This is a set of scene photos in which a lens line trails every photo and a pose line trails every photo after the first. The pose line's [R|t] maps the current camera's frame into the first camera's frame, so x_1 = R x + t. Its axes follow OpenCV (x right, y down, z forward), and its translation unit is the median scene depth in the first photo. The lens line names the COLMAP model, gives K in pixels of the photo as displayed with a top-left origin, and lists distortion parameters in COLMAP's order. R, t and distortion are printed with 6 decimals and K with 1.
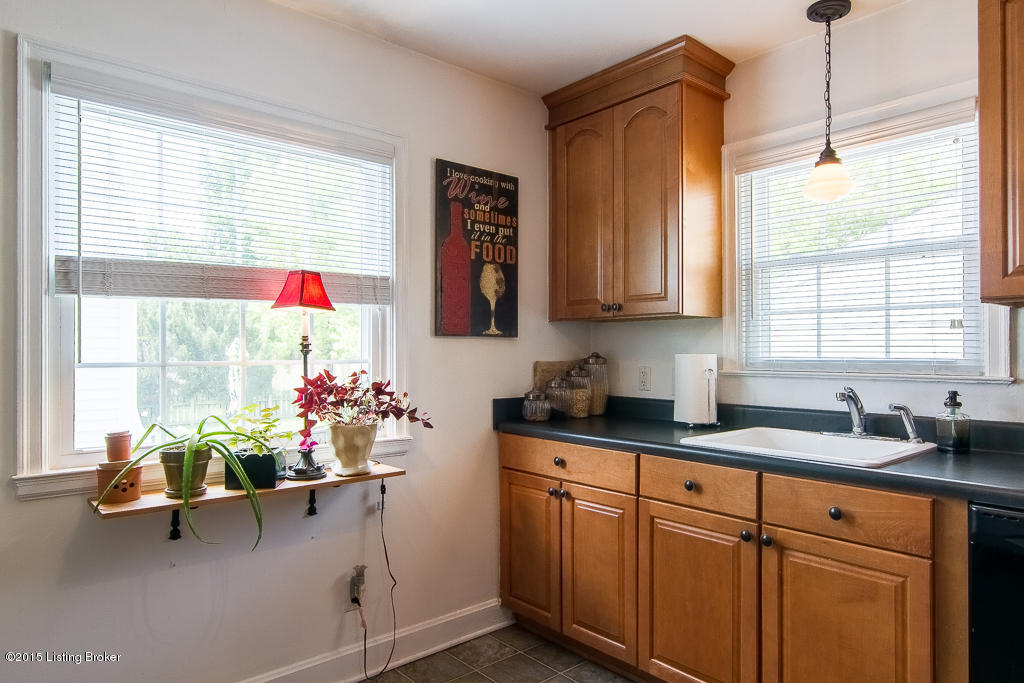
lens RADIAL K [[653.3, 0, 509.8], [0, 653.3, 345.3], [0, 0, 1]] dist [-0.005440, -0.001989]
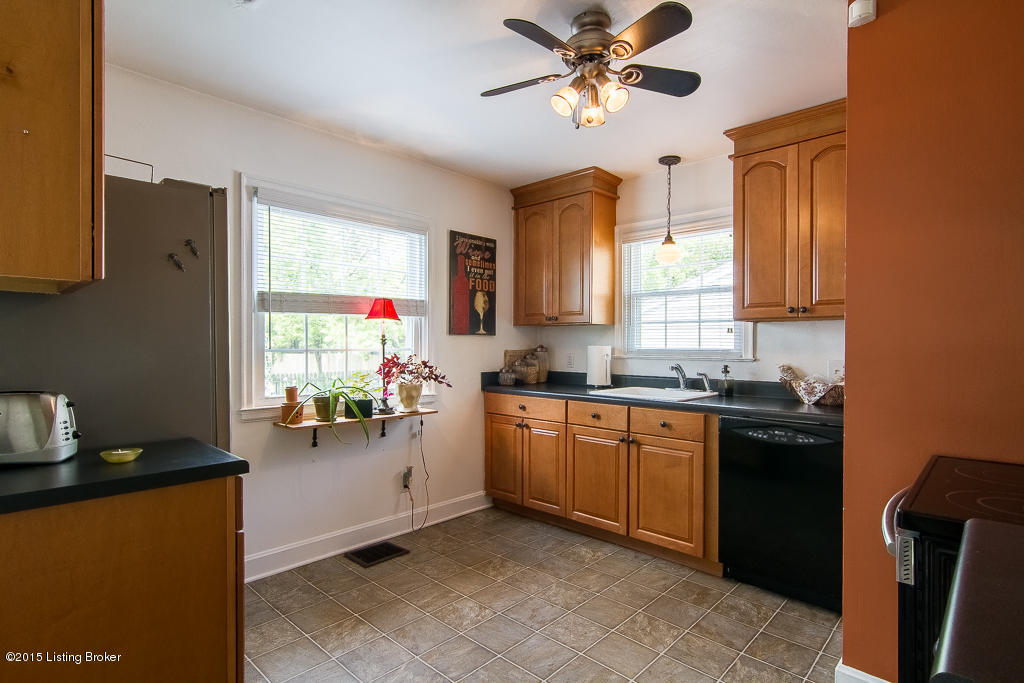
lens RADIAL K [[526.9, 0, 513.5], [0, 526.9, 341.4], [0, 0, 1]] dist [-0.004327, 0.004043]
pose [[0.994955, 0.004545, 0.100221, -0.096450], [-0.005035, 0.999977, 0.004638, -0.004307], [-0.100197, -0.005119, 0.994954, -0.431272]]
